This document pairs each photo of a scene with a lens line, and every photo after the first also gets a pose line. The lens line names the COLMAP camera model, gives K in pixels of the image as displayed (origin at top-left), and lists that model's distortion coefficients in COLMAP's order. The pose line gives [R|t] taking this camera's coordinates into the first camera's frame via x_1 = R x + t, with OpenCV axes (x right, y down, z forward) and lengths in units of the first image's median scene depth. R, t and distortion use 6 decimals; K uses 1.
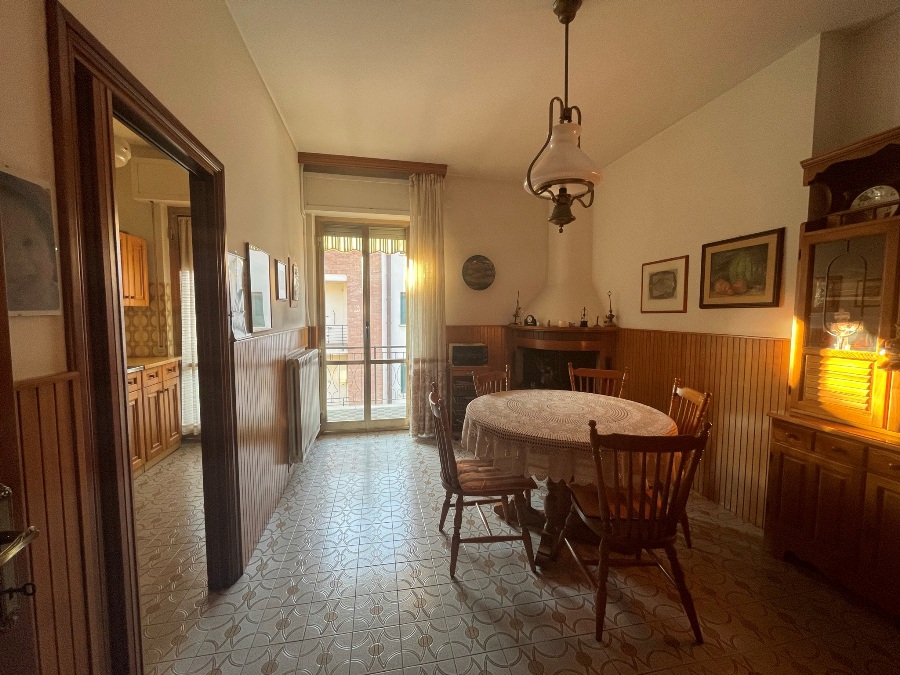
lens RADIAL K [[367.2, 0, 449.1], [0, 367.2, 339.1], [0, 0, 1]] dist [-0.002774, 0.000561]
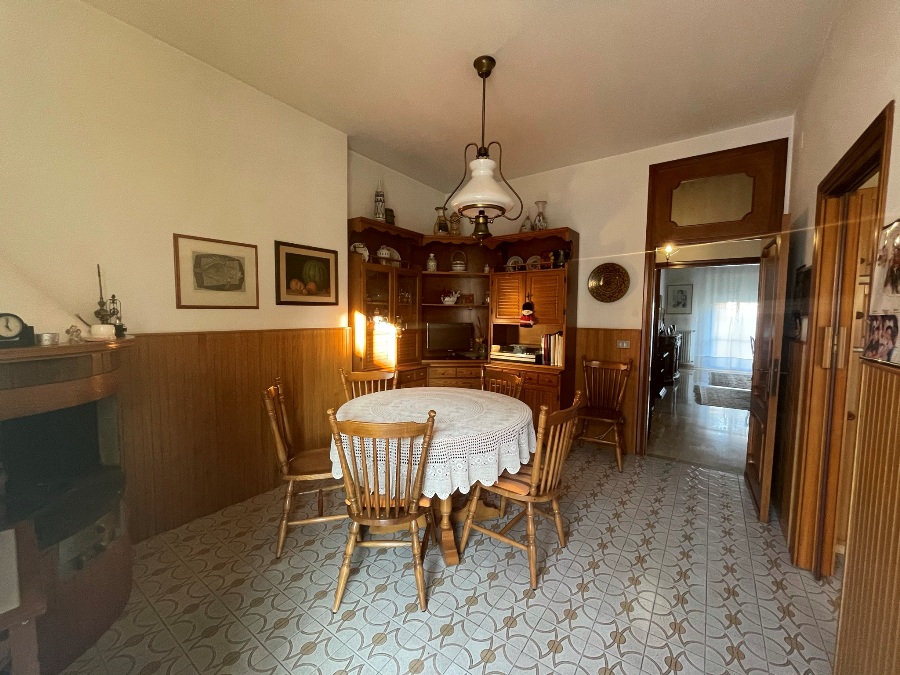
lens RADIAL K [[367.2, 0, 447.5], [0, 367.2, 340.6], [0, 0, 1]] dist [-0.002774, 0.000561]
pose [[-0.677705, -0.068409, 0.732145, -0.287142], [0.038860, 0.990940, 0.128560, -0.076150], [-0.734306, 0.115576, -0.668907, 1.045799]]
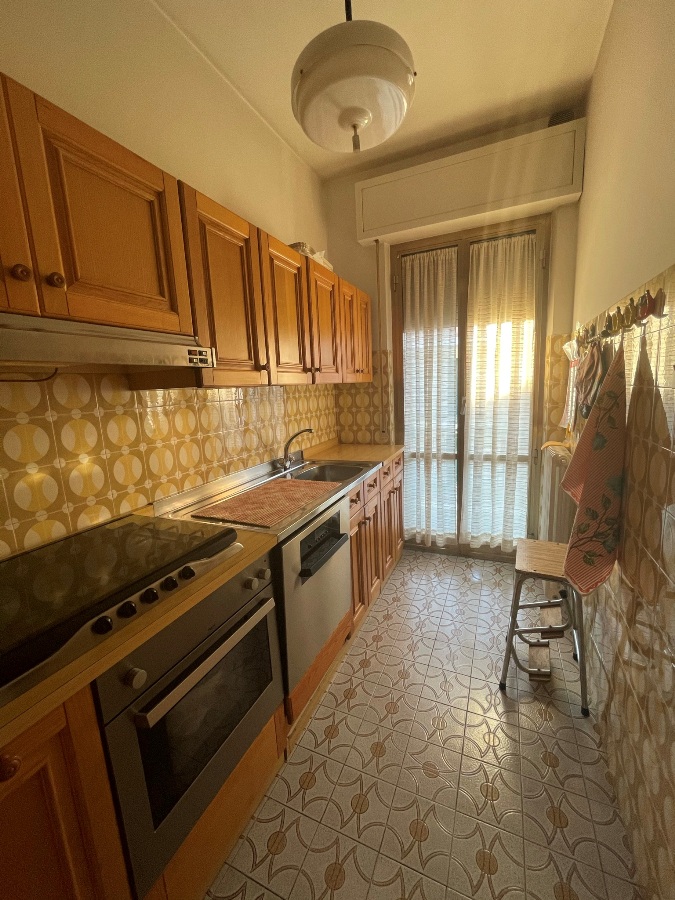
lens RADIAL K [[367.2, 0, 338.0], [0, 367.2, 452.1], [0, 0, 1]] dist [-0.002774, 0.000561]
pose [[0.809960, 0.058958, -0.583514, -0.400809], [0.012755, 0.992928, 0.118029, -0.032298], [0.586346, -0.103041, 0.803480, 0.294048]]
